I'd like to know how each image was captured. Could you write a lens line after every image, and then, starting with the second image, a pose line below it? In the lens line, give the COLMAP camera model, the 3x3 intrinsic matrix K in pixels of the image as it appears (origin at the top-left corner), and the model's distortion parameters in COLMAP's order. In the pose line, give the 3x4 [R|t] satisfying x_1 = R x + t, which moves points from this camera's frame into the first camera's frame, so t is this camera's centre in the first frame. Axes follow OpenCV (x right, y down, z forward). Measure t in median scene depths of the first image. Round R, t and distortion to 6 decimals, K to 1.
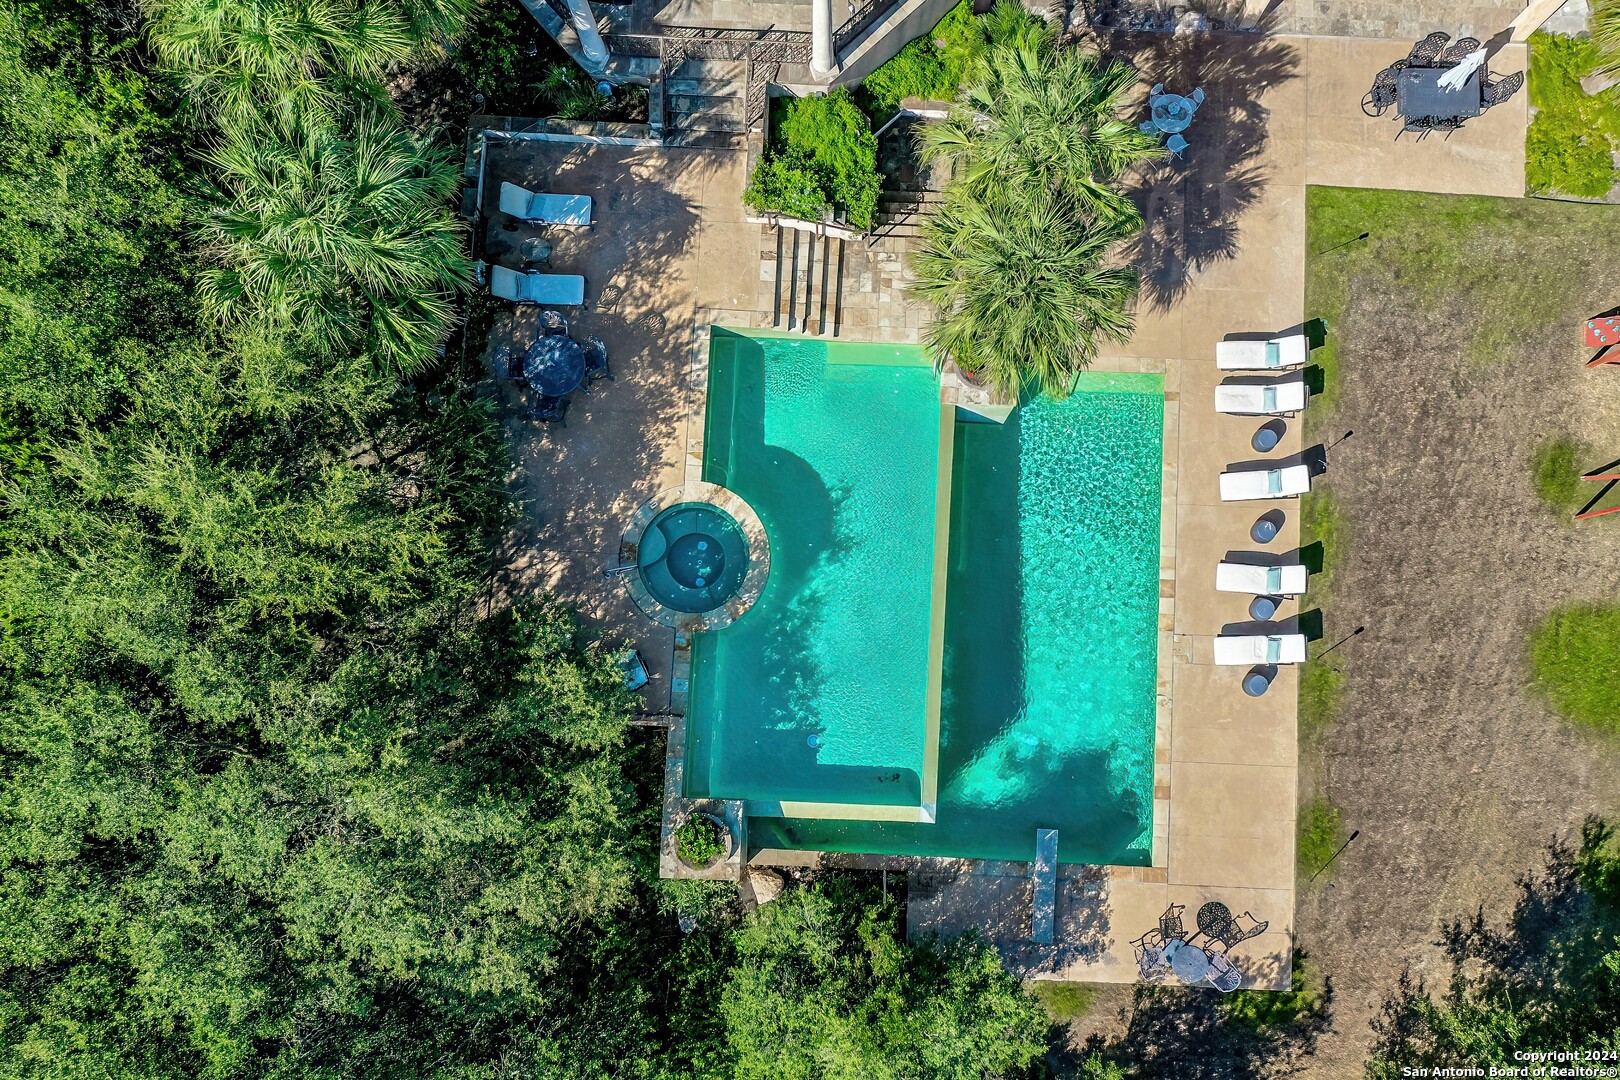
lens RADIAL K [[1276.5, 0, 810.0], [0, 1276.5, 540.0], [0, 0, 1]] dist [-0.001486, 0.001901]
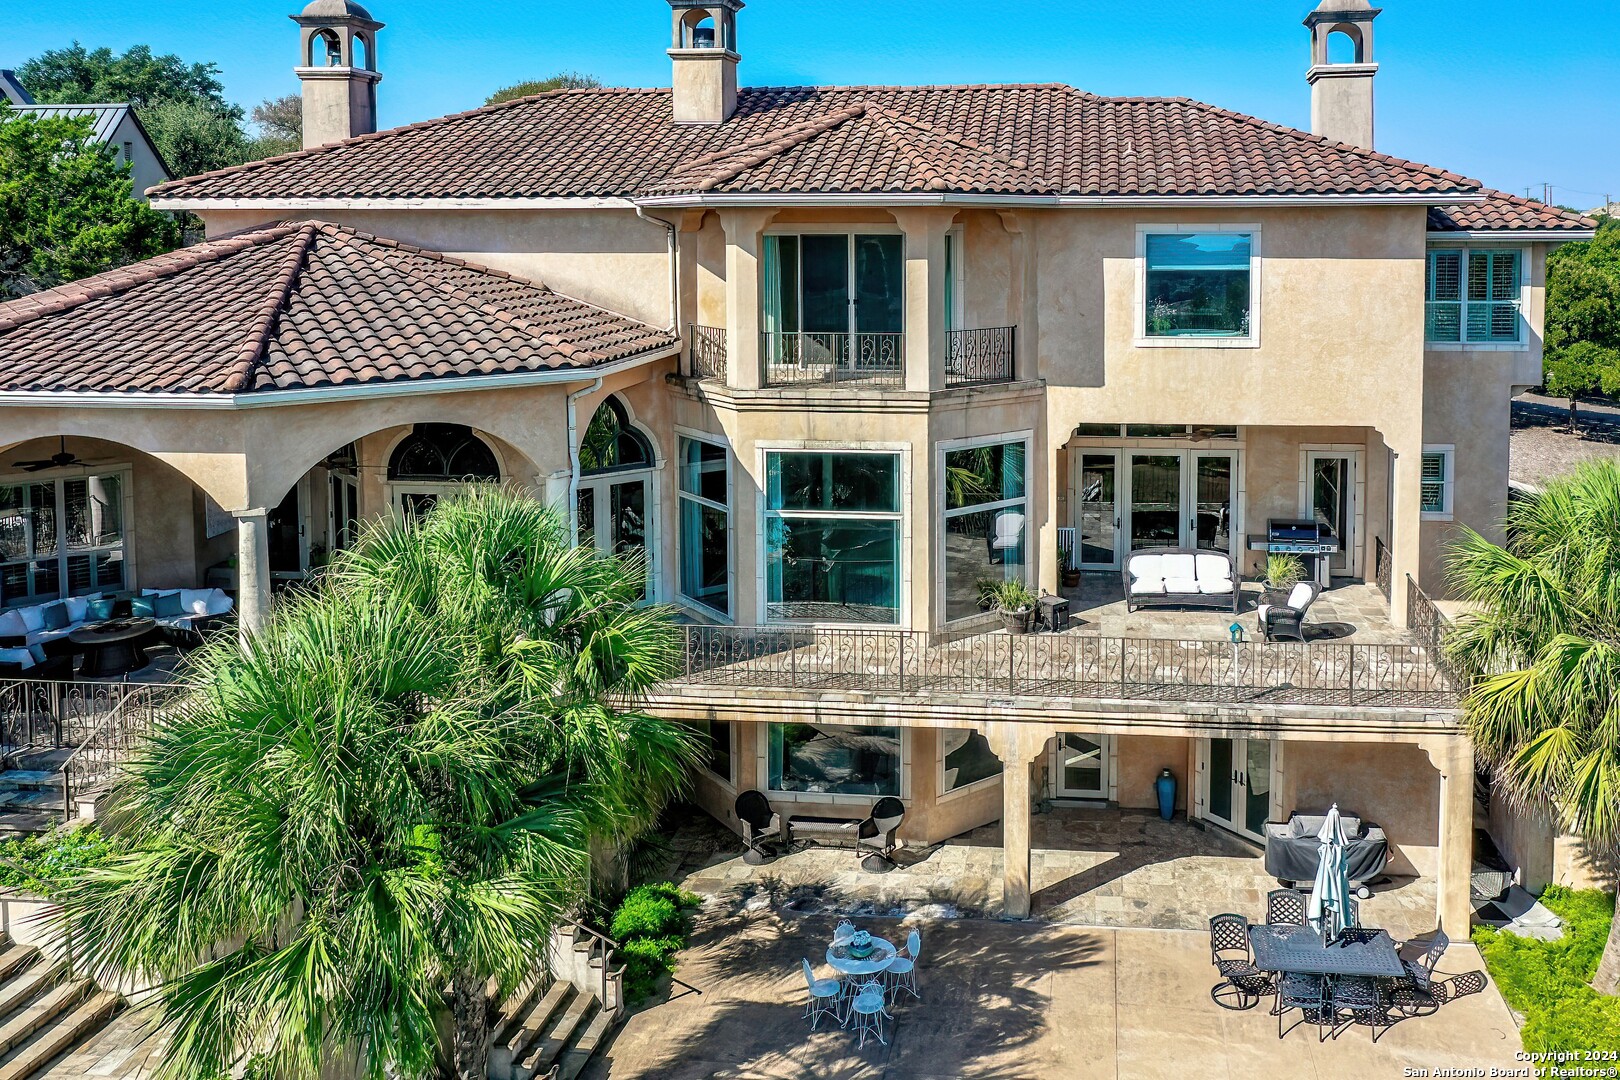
lens RADIAL K [[1318.5, 0, 973.7], [0, 1318.5, 321.9], [0, 0, 1]] dist [-0.000855, 0.001512]
pose [[0.998620, 0.002809, -0.052445, 0.376945], [-0.052226, 0.158563, -0.985967, 0.209815], [0.005547, 0.987345, 0.158491, 0.643948]]
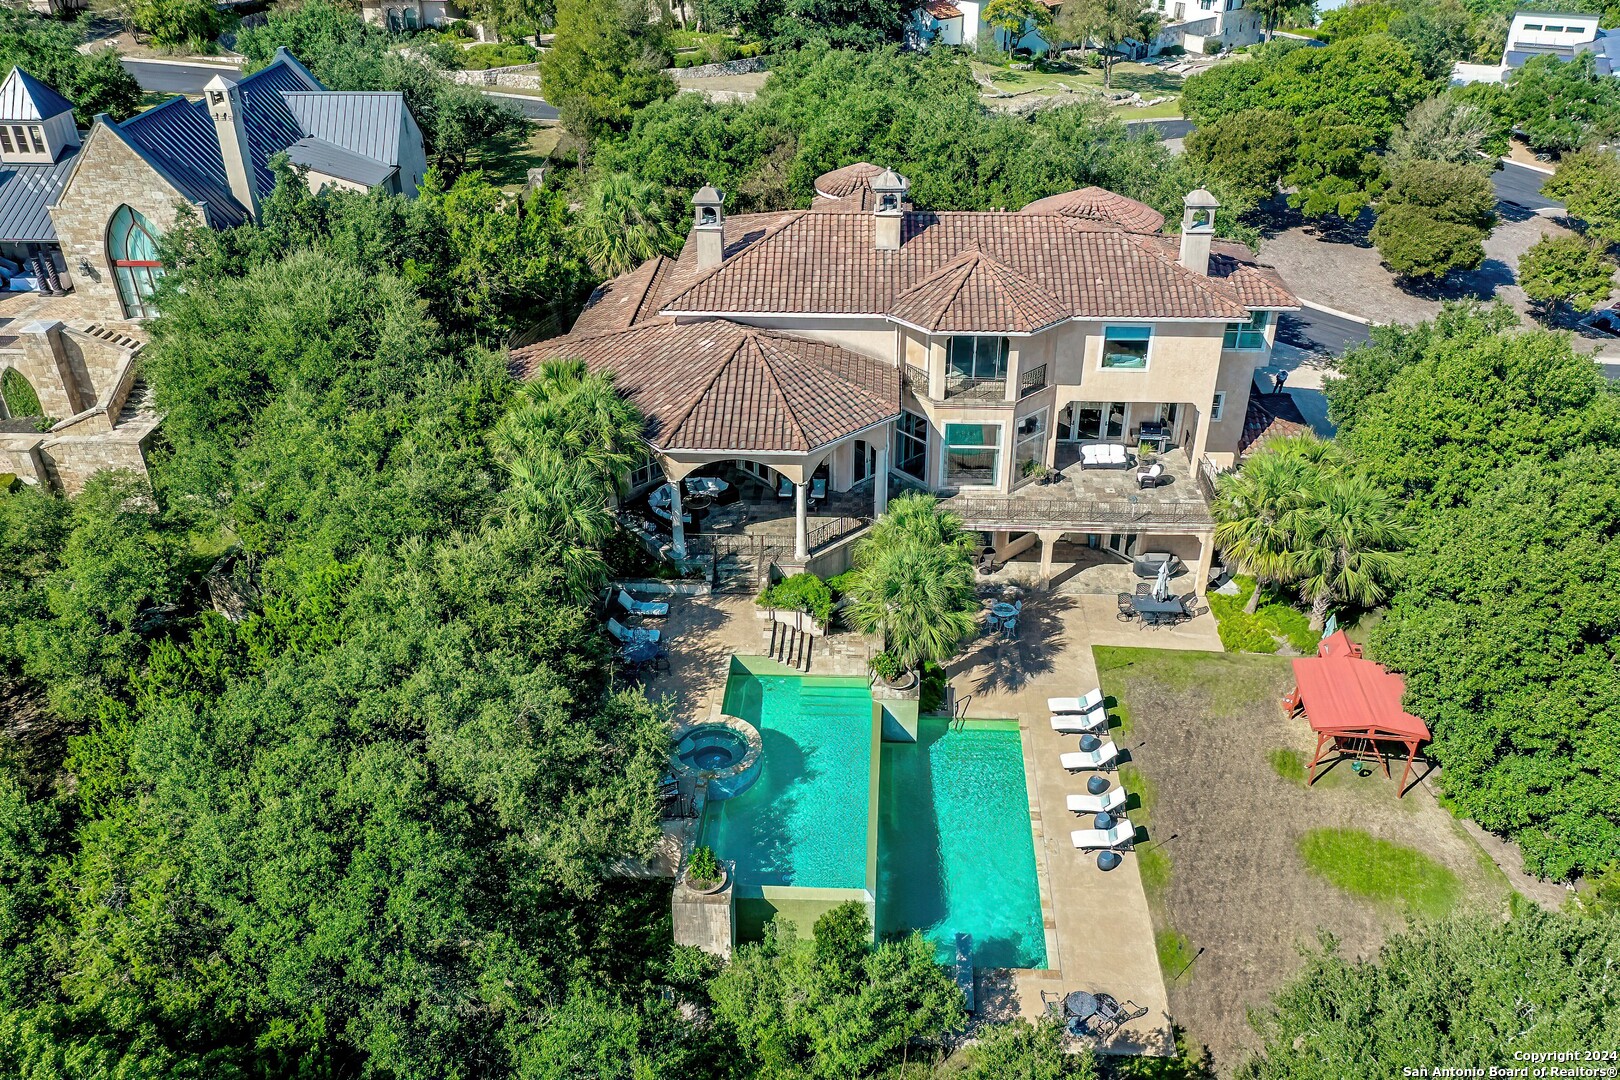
lens RADIAL K [[1276.5, 0, 810.0], [0, 1276.5, 540.0], [0, 0, 1]] dist [-0.001486, 0.001901]
pose [[0.999898, -0.000465, -0.014270, 0.046386], [-0.011179, 0.596231, -0.802735, 1.035710], [0.008881, 0.802813, 0.596165, -0.116493]]
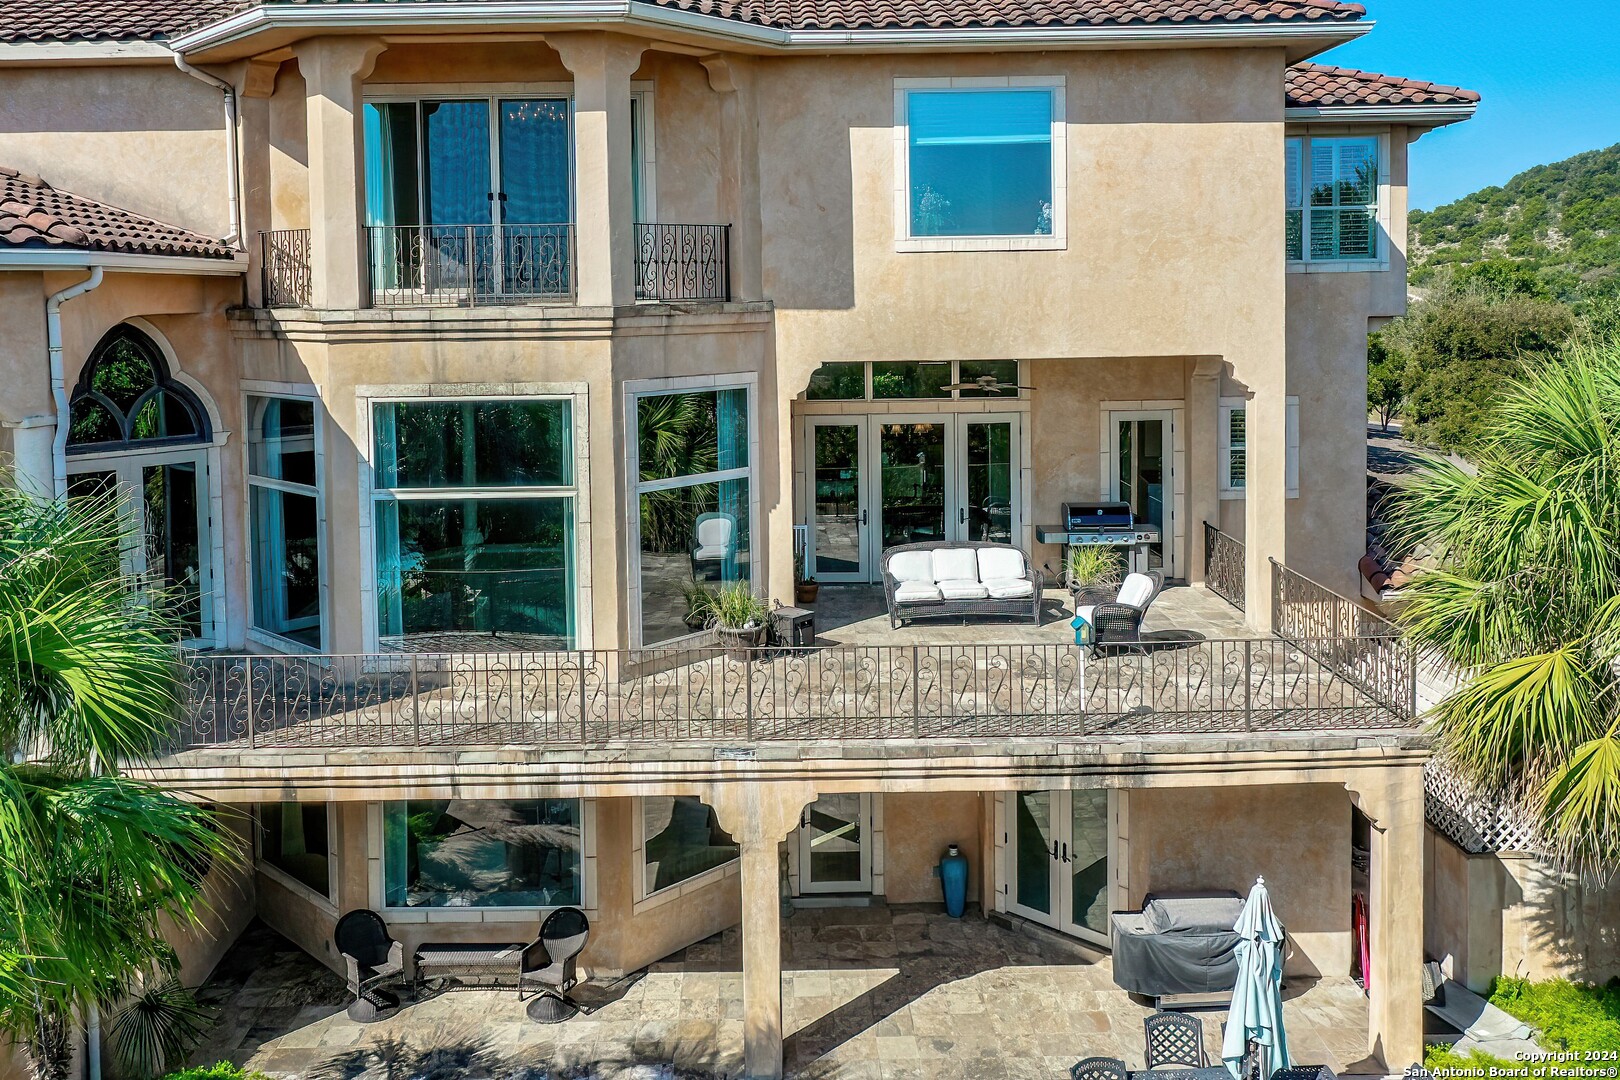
lens RADIAL K [[1417.0, 0, 755.7], [0, 1417.0, 328.0], [0, 0, 1]] dist [0.001052, -0.006040]
pose [[0.999158, -0.022235, 0.034474, 0.349082], [0.036920, 0.121091, -0.991955, 0.030253], [0.017881, 0.992392, 0.121810, 0.744226]]
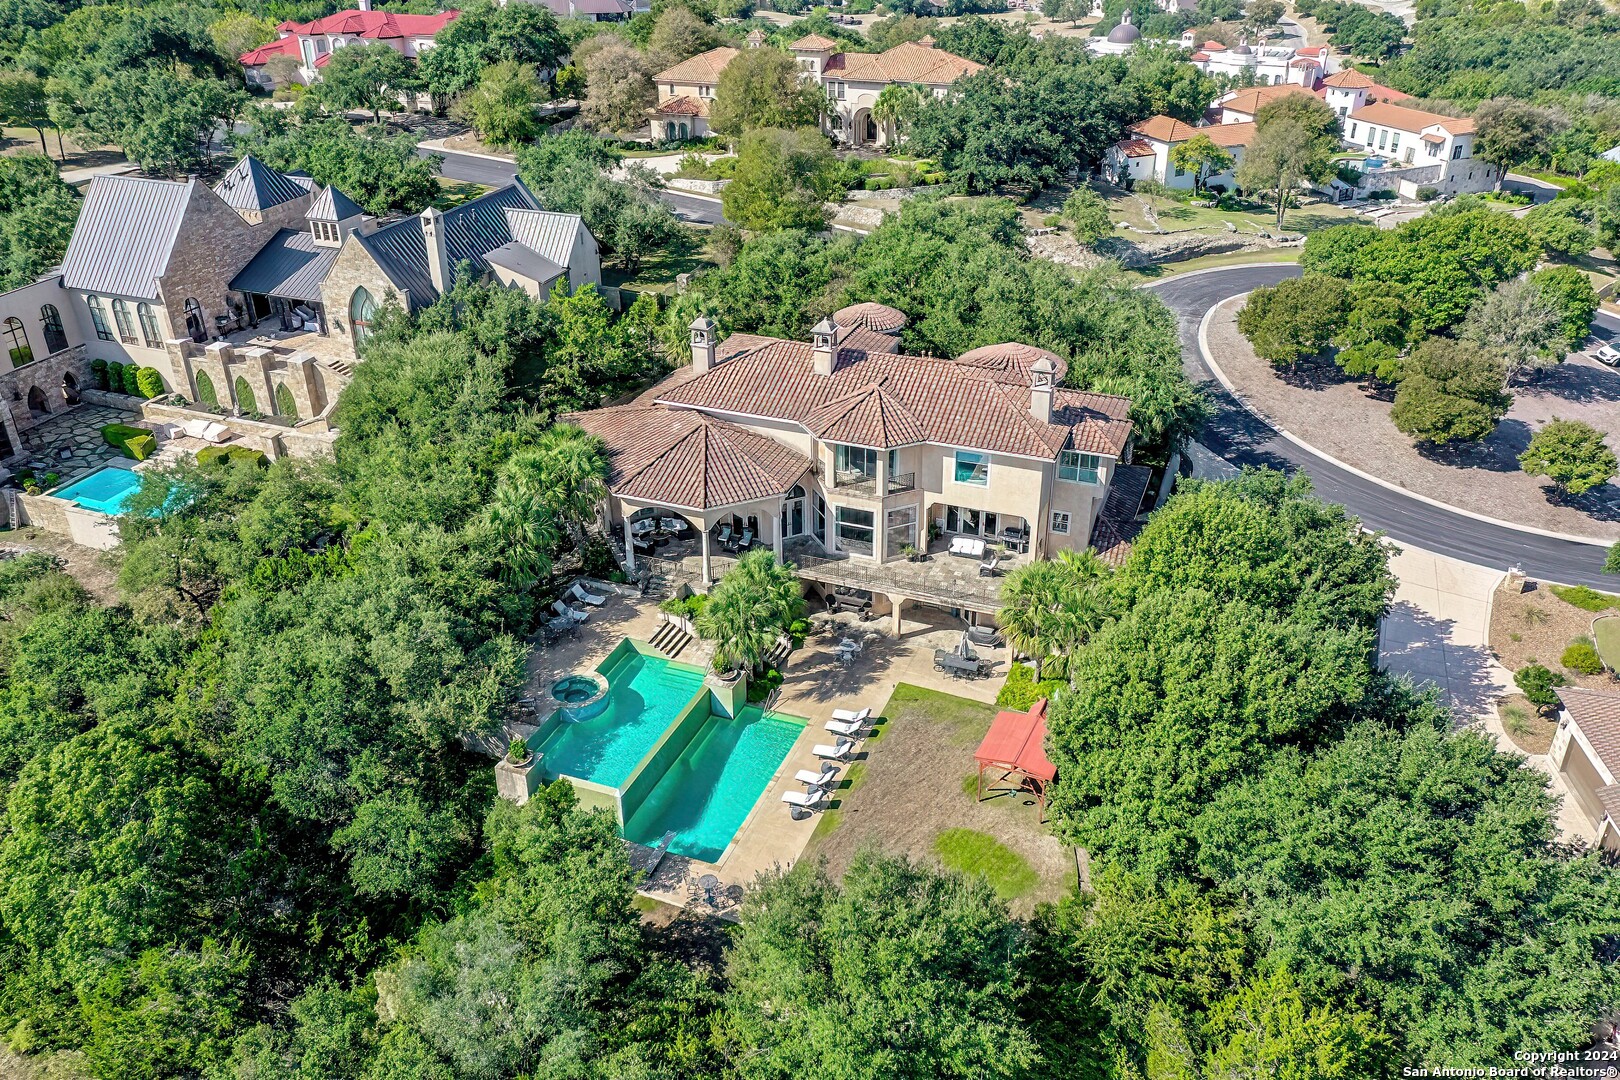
lens RADIAL K [[1279.6, 0, 810.0], [0, 1279.6, 540.0], [0, 0, 1]] dist [0.009275, 0.000624]
pose [[0.945600, 0.150146, -0.288613, 0.901730], [-0.323091, 0.537345, -0.779020, 1.474531], [0.038118, 0.829890, 0.556624, -0.501439]]
